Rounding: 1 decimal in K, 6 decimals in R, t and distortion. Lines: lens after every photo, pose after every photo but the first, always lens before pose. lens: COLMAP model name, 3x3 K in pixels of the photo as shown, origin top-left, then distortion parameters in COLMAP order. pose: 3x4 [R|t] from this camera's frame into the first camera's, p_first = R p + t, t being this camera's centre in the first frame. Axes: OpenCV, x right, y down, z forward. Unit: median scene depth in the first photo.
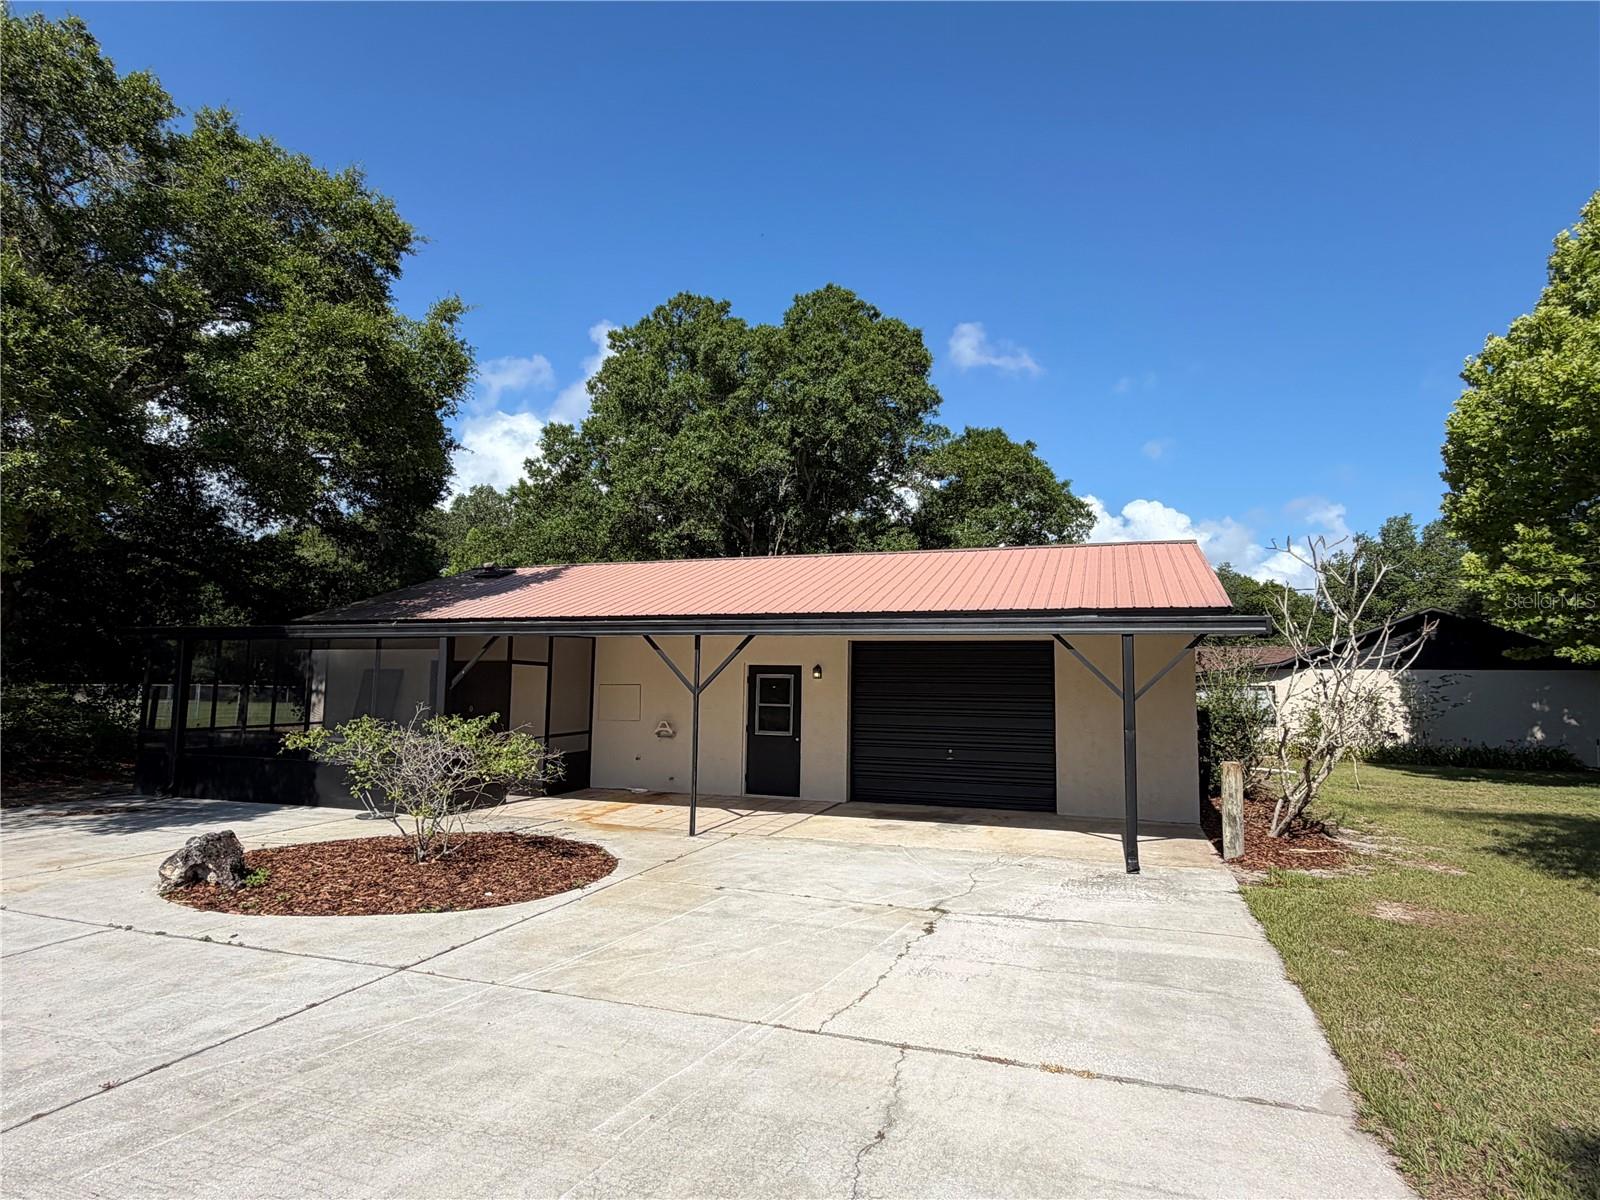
lens RADIAL K [[884.0, 0, 806.1], [0, 884.0, 603.5], [0, 0, 1]] dist [-0.002666, 0.000373]
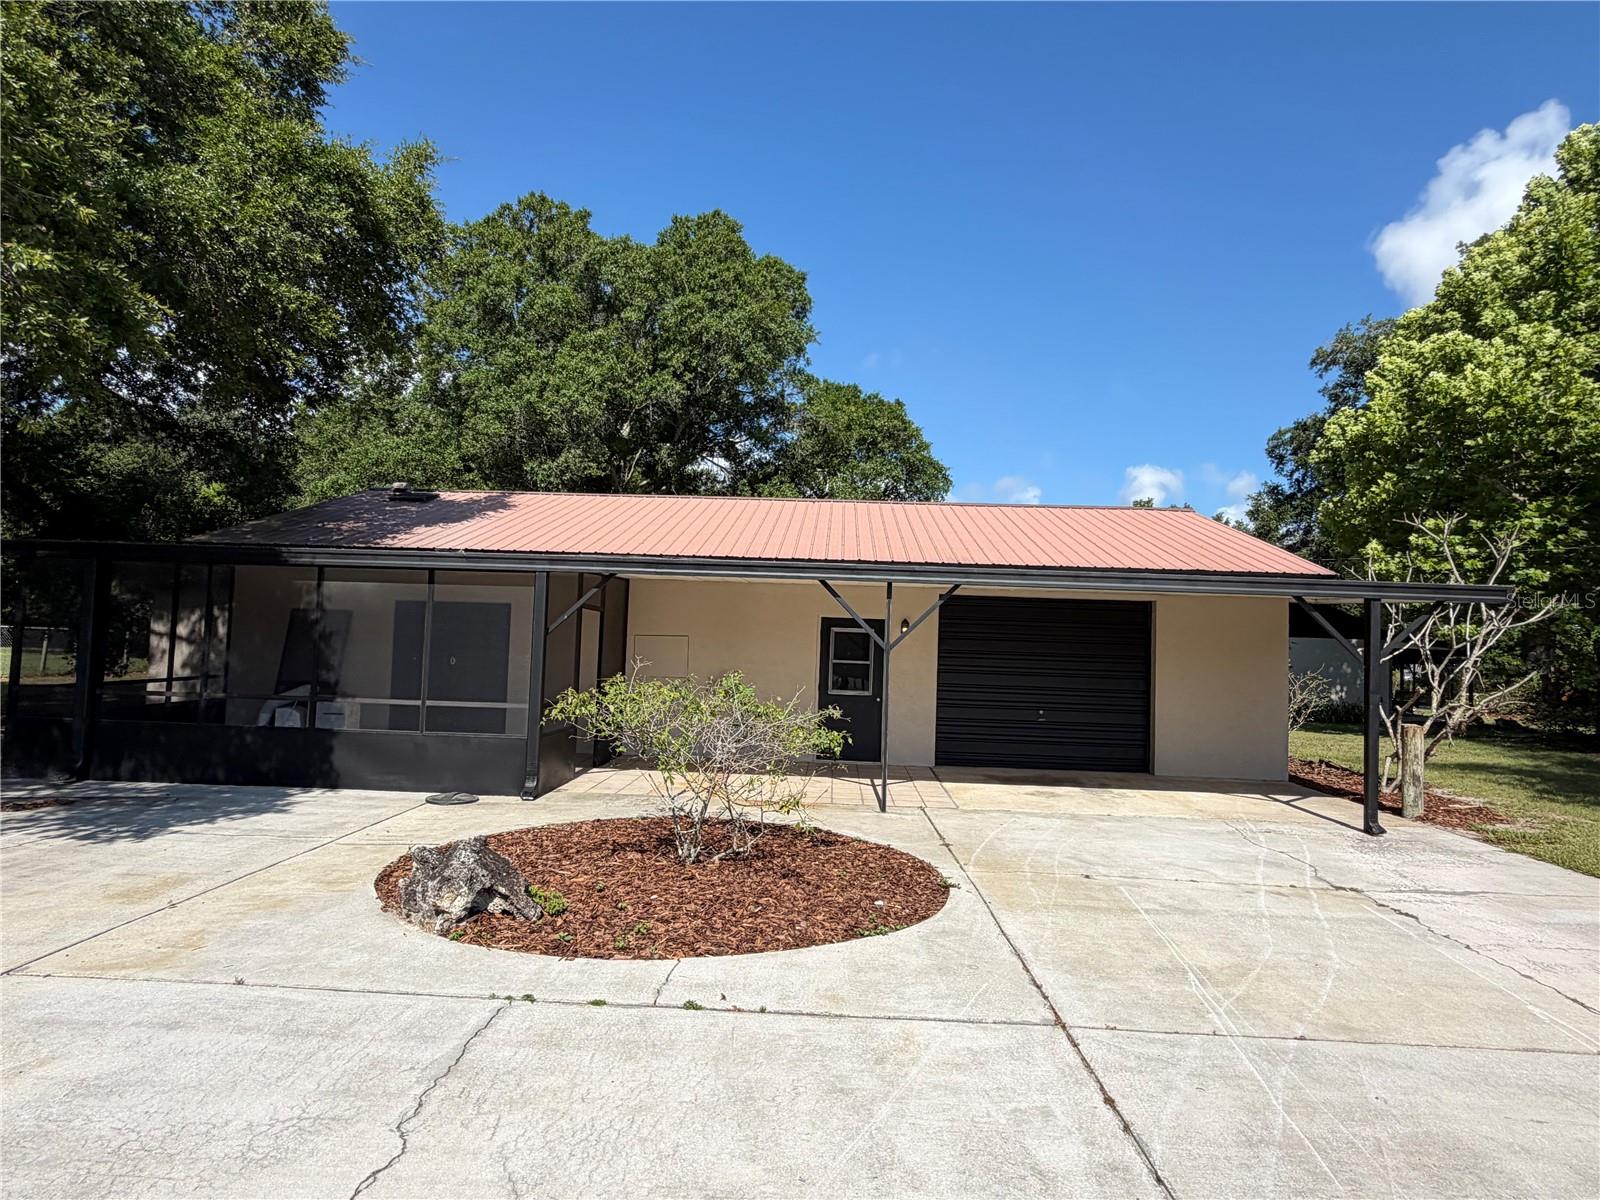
lens RADIAL K [[884.0, 0, 797.4], [0, 884.0, 600.2], [0, 0, 1]] dist [-0.002666, 0.000373]
pose [[0.956585, 0.032983, 0.289580, -0.351548], [-0.047033, 0.998023, 0.041694, 0.016502], [-0.287632, -0.053504, 0.956245, 0.150339]]
